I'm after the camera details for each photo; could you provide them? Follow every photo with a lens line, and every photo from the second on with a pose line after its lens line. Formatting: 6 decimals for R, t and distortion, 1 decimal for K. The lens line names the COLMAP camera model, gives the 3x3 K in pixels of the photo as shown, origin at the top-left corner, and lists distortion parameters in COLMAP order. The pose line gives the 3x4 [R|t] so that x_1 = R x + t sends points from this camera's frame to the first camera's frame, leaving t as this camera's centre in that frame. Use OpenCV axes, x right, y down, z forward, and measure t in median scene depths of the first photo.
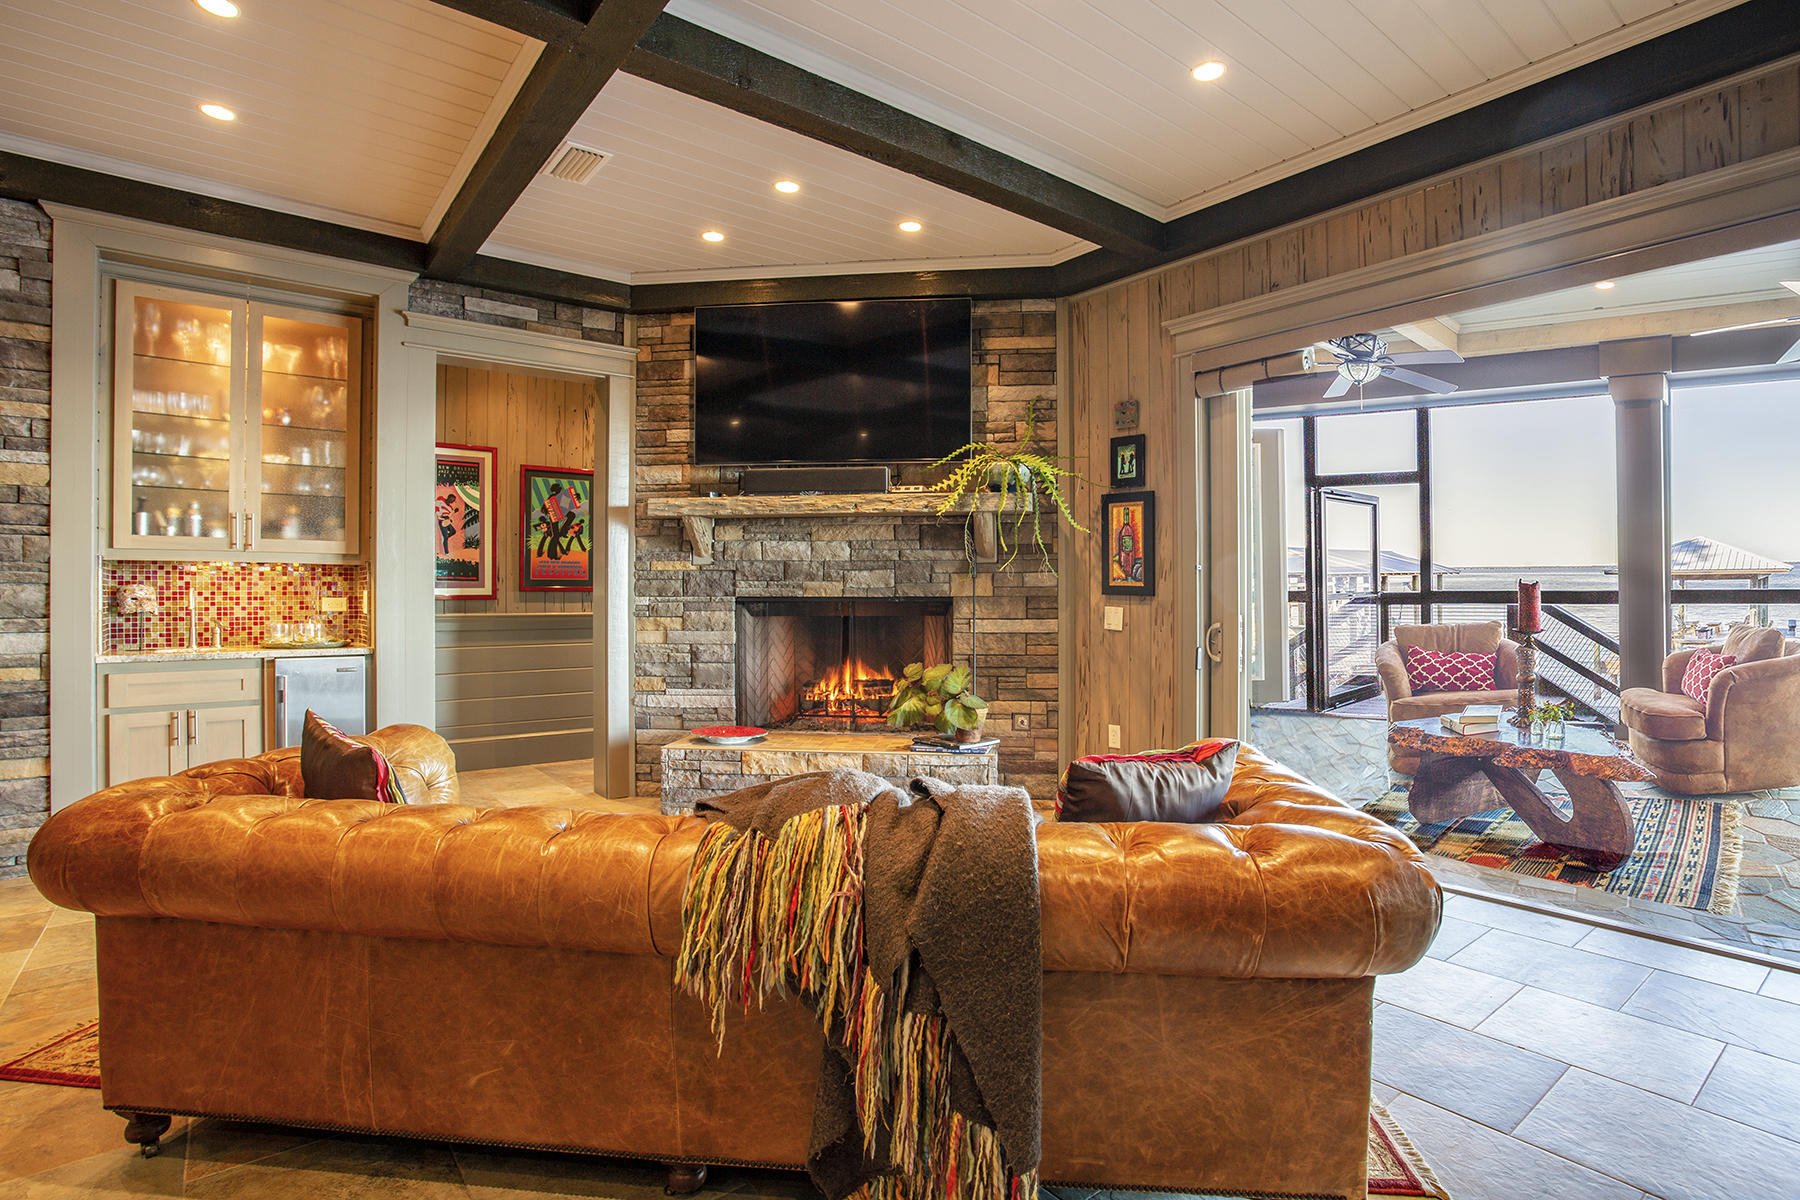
lens RADIAL K [[934.2, 0, 892.5], [0, 934.2, 589.5], [0, 0, 1]] dist [0.001815, 0.001137]
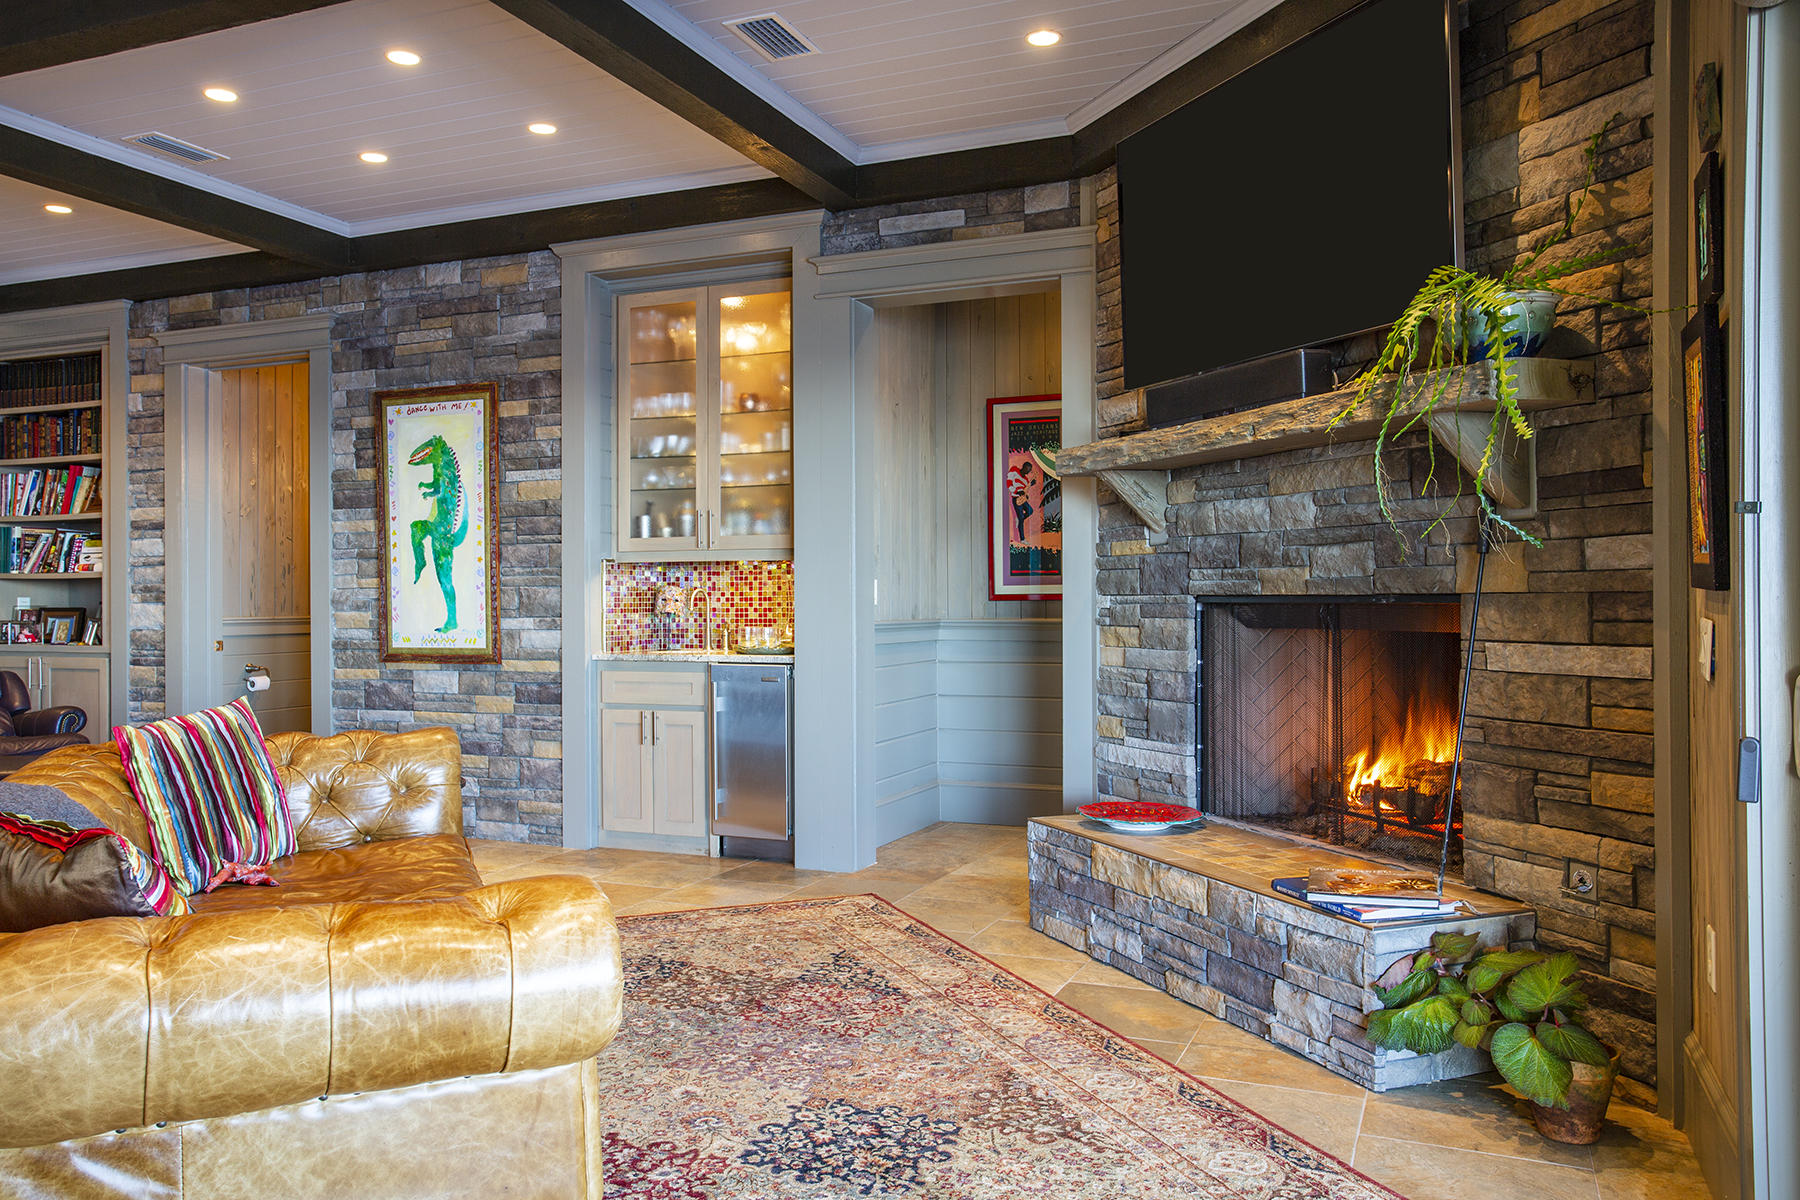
lens RADIAL K [[1409.9, 0, 902.0], [0, 1409.9, 591.1], [0, 0, 1]] dist [0.051435, 0.016742]
pose [[0.485450, -0.005924, -0.874244, 0.491033], [0.011488, 0.999934, -0.000396, 0.003058], [0.874189, -0.009851, 0.485486, 0.346844]]
